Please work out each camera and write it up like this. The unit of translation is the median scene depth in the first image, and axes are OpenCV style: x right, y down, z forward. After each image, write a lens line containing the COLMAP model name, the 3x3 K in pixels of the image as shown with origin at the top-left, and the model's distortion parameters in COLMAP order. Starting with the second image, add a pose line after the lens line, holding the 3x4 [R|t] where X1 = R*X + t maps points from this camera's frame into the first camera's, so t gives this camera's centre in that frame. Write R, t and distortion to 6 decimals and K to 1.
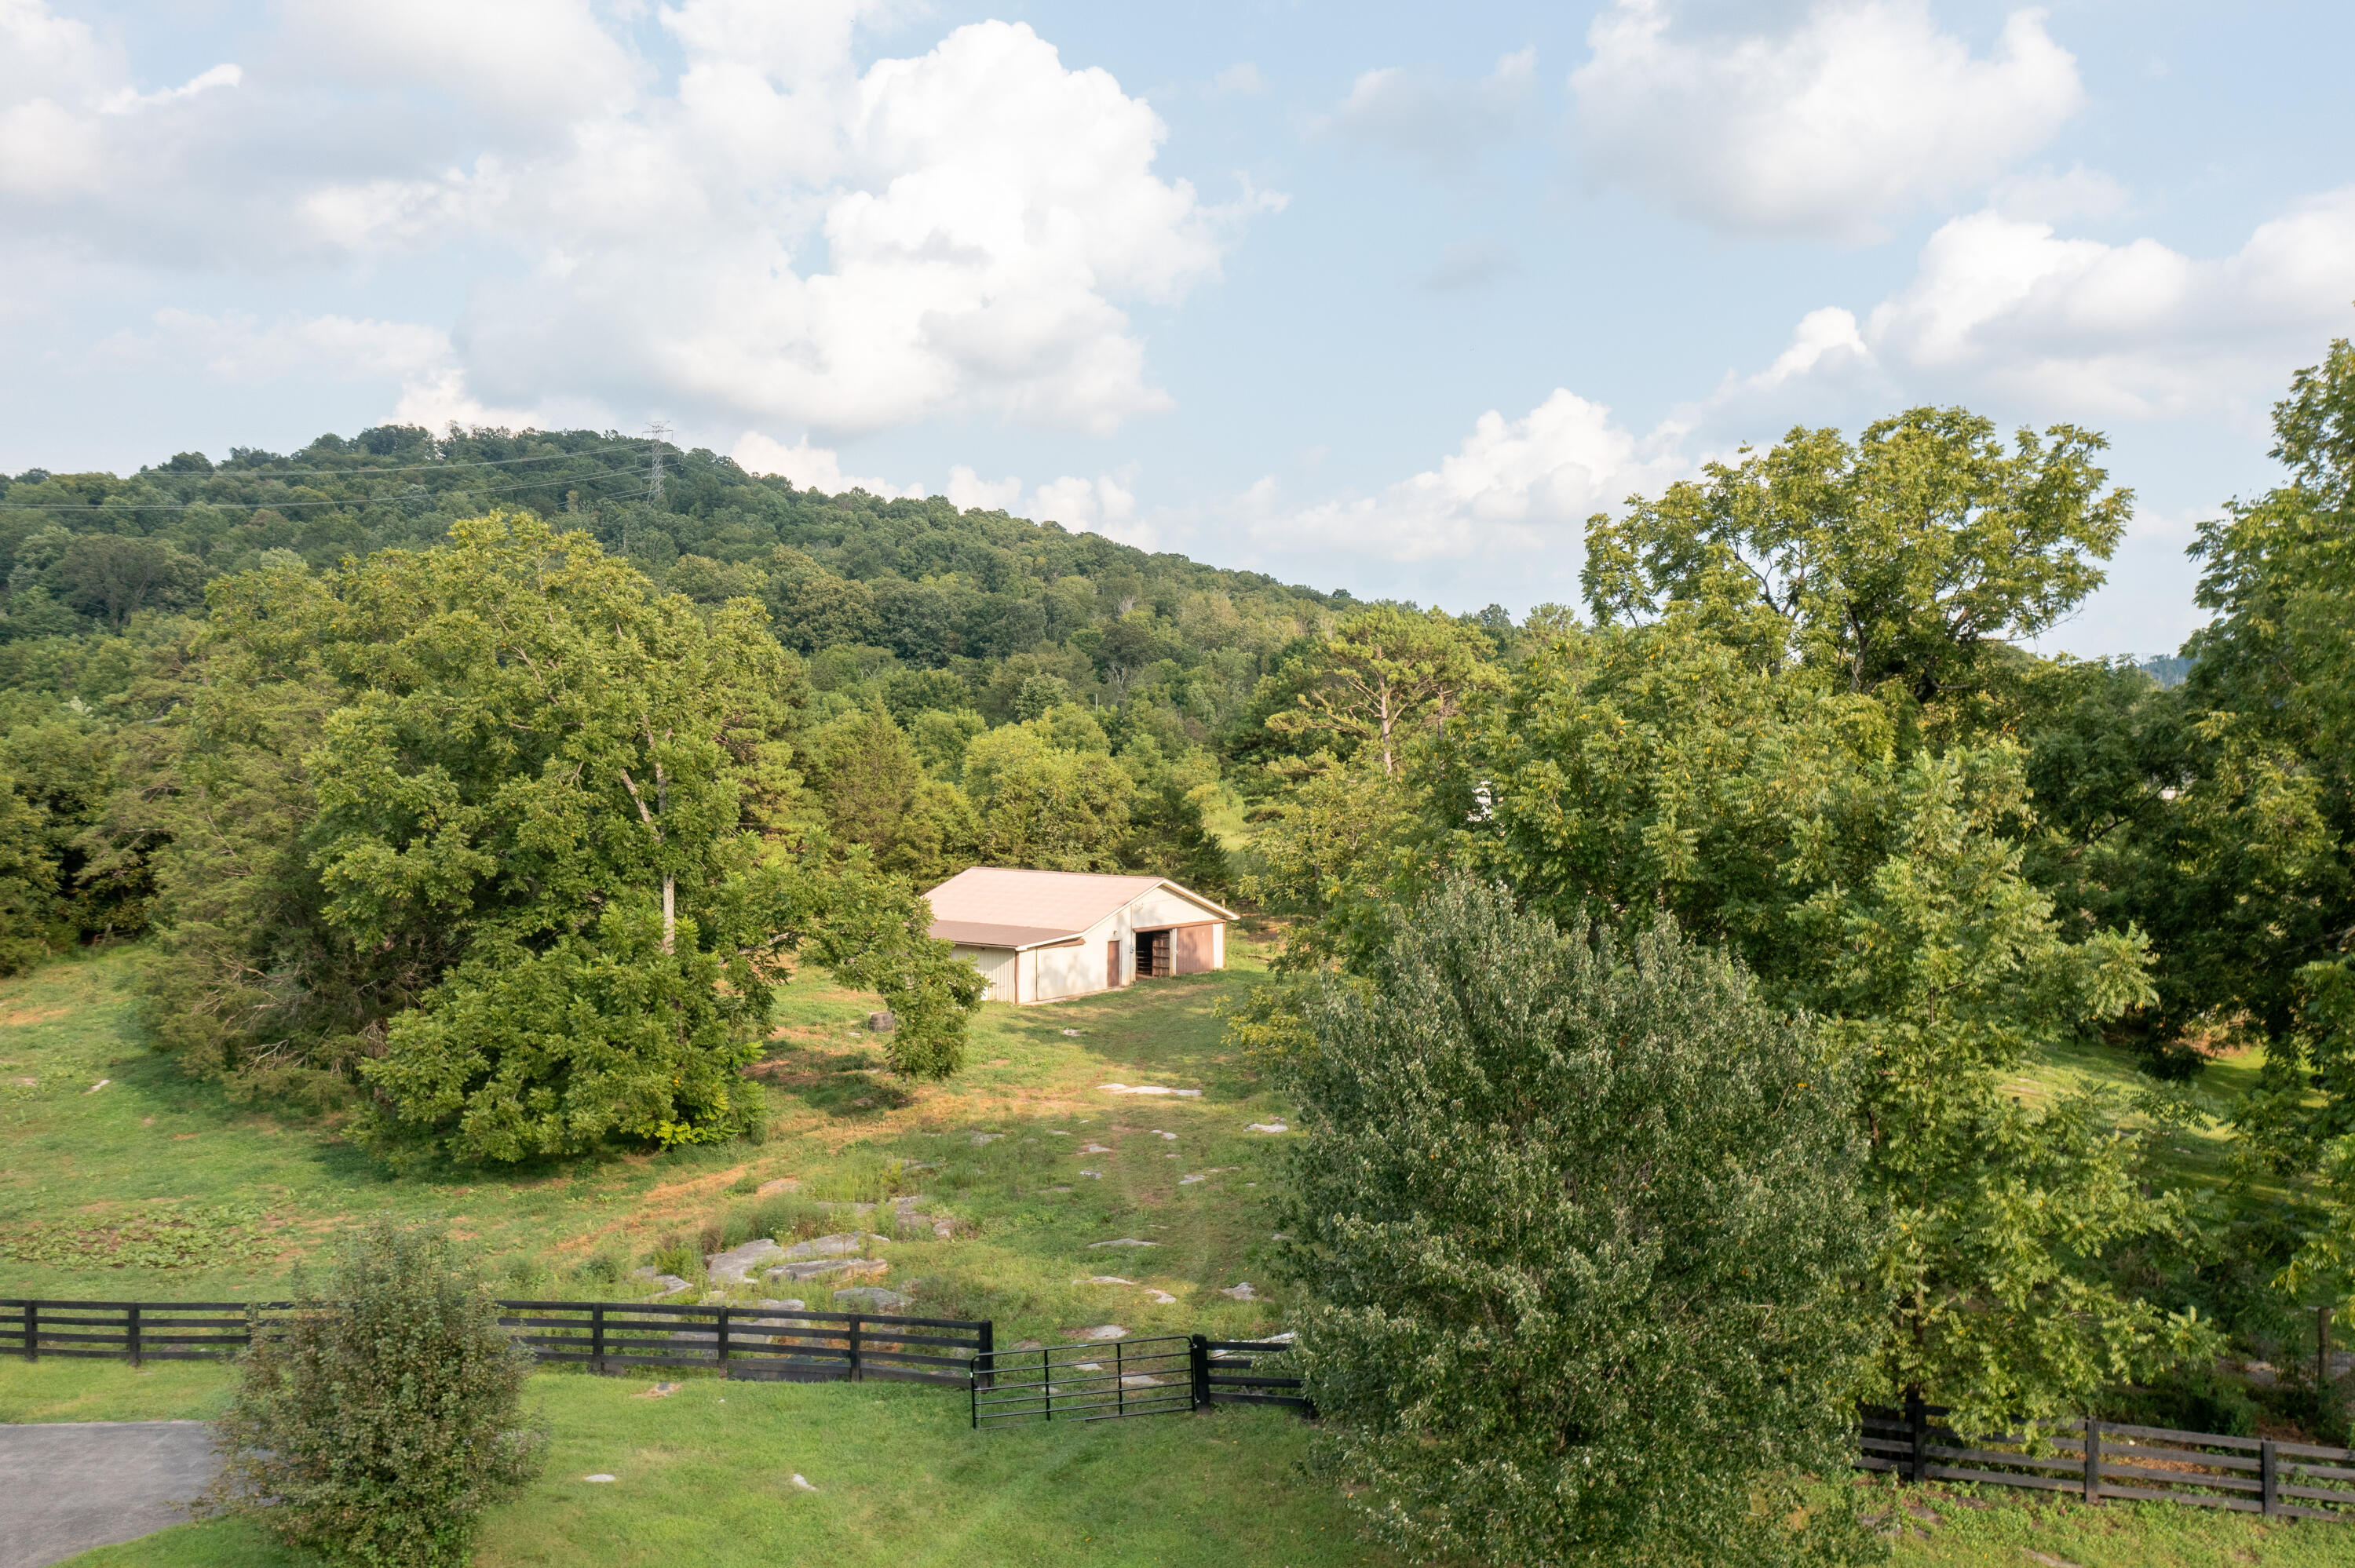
lens RADIAL K [[1870.0, 0, 1172.2], [0, 1870.0, 782.7], [0, 0, 1]] dist [-0.008012, 0.004085]
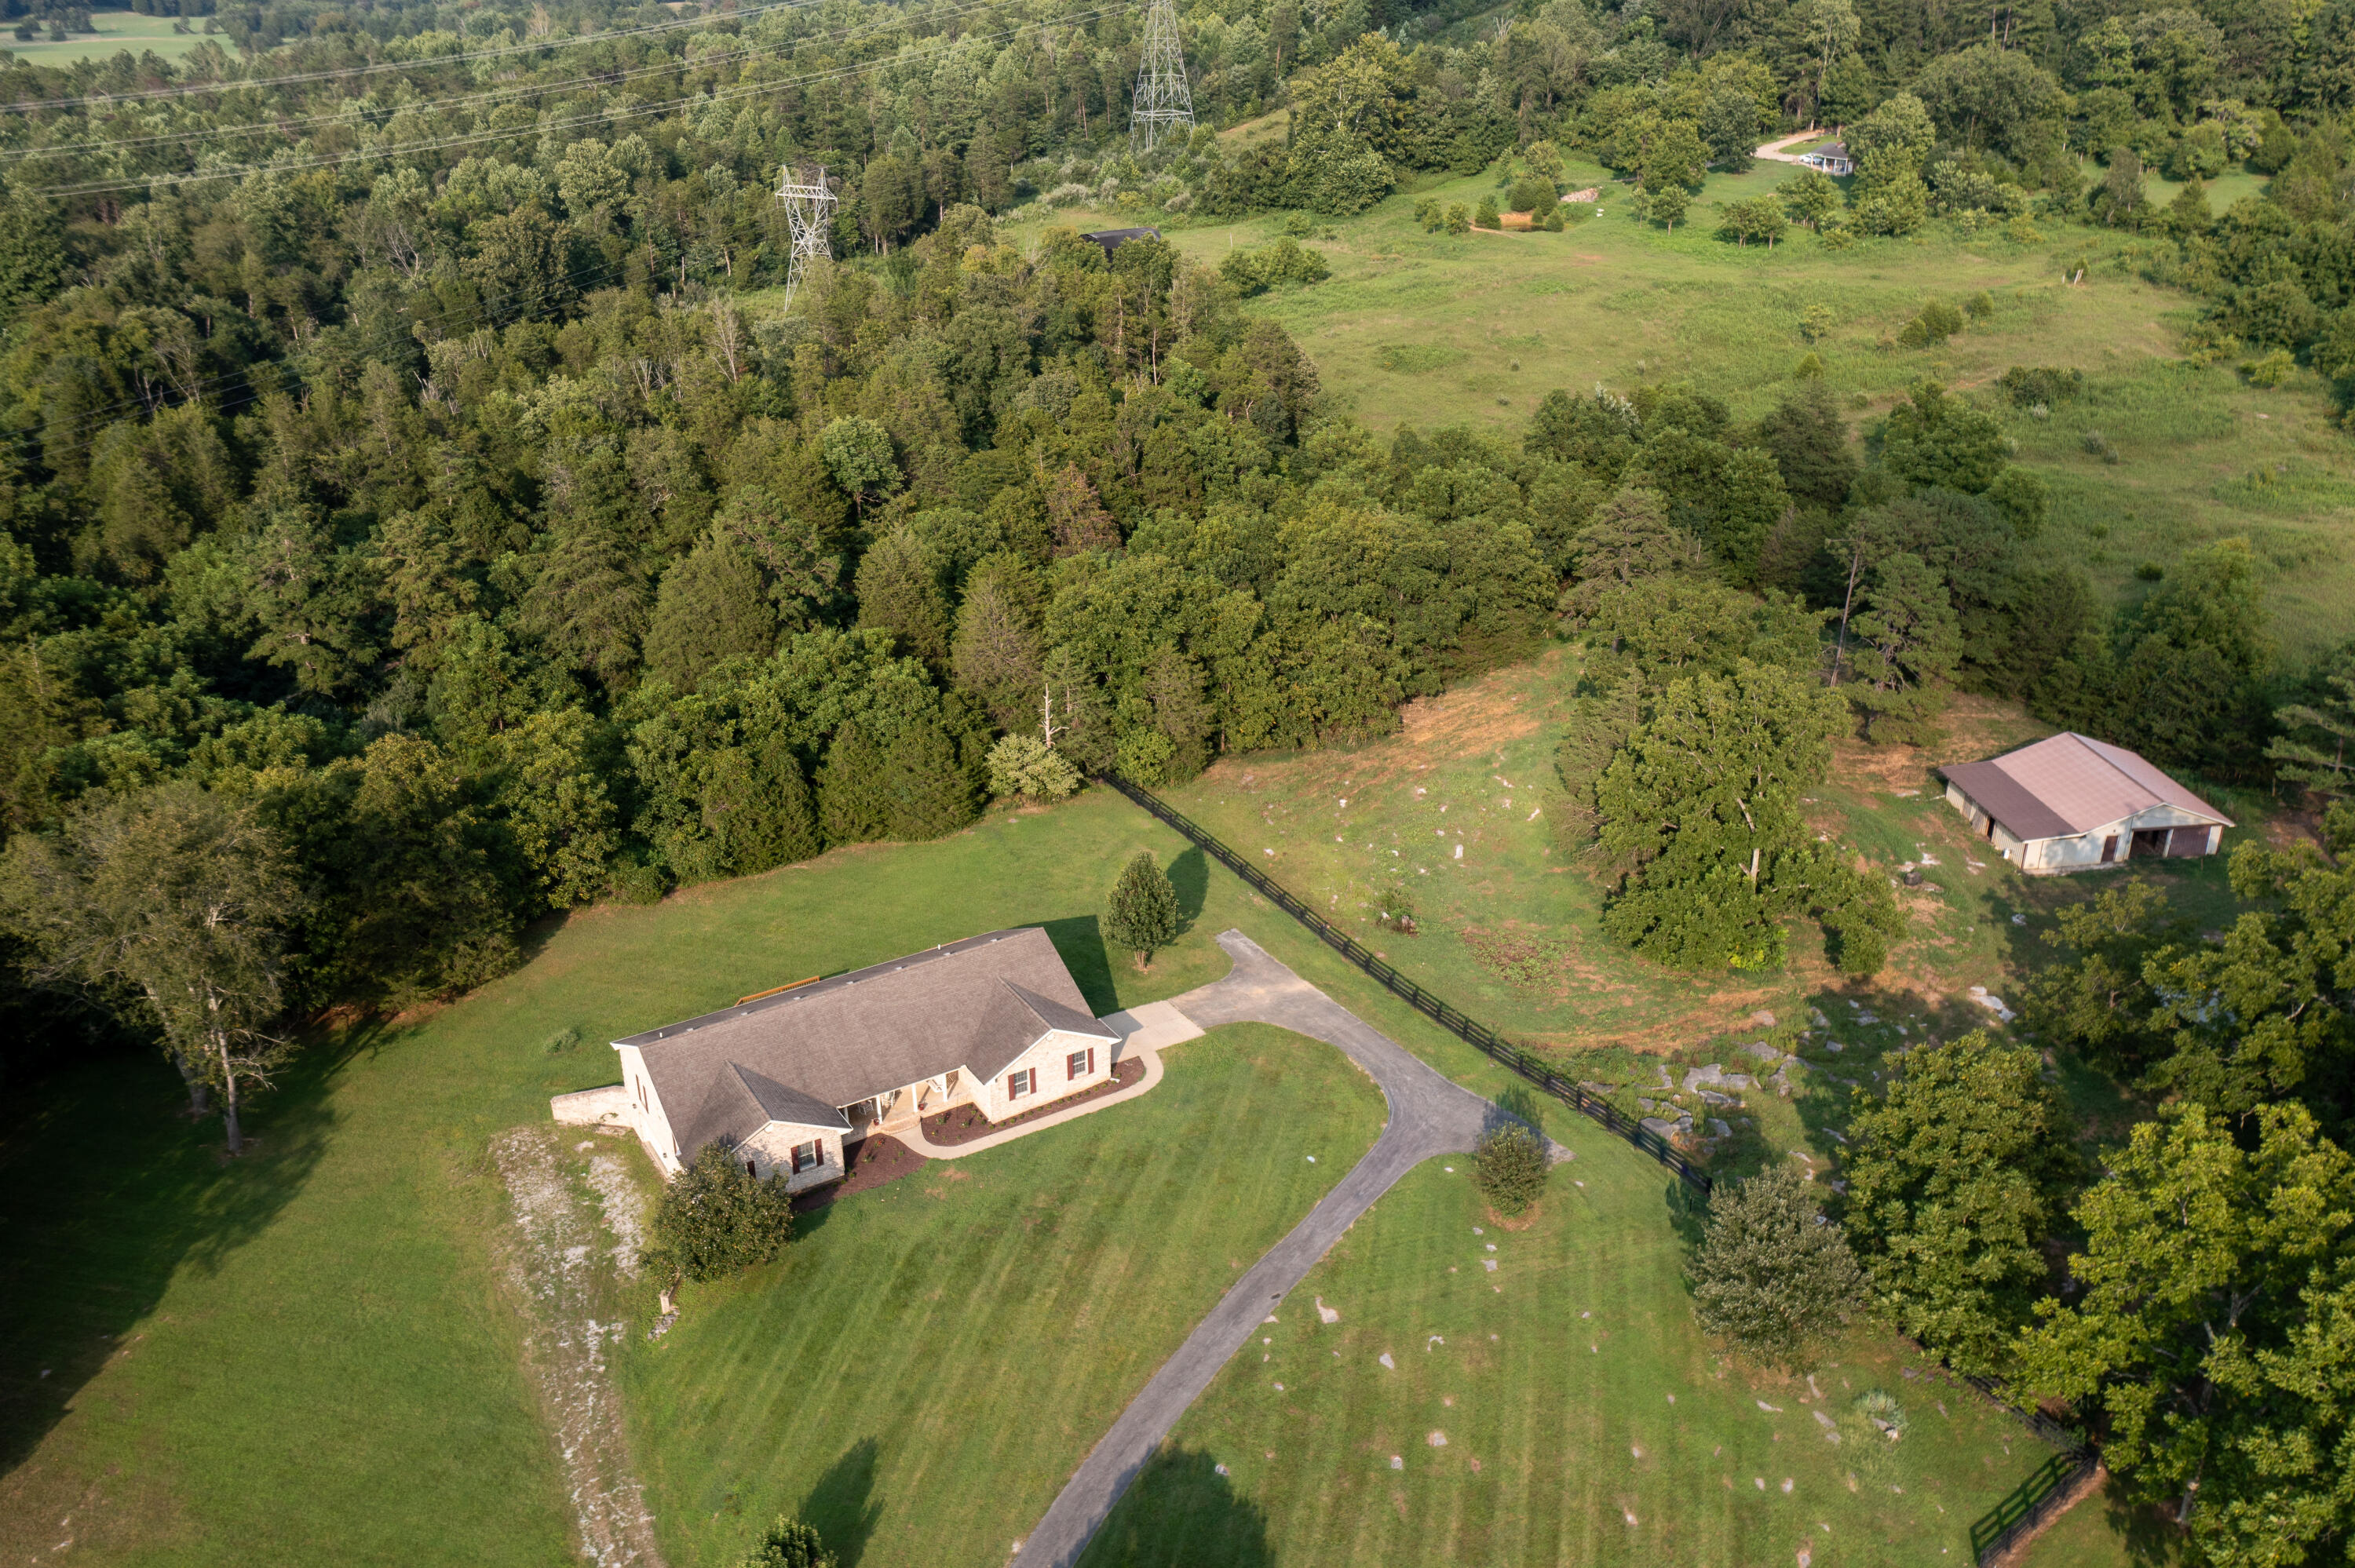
lens RADIAL K [[1870.0, 0, 1168.5], [0, 1870.0, 771.3], [0, 0, 1]] dist [-0.008012, 0.004085]
pose [[0.702945, 0.279957, -0.653829, 0.583061], [0.008524, 0.915893, 0.401332, -0.830205], [0.711194, -0.287688, 0.641436, -0.744891]]
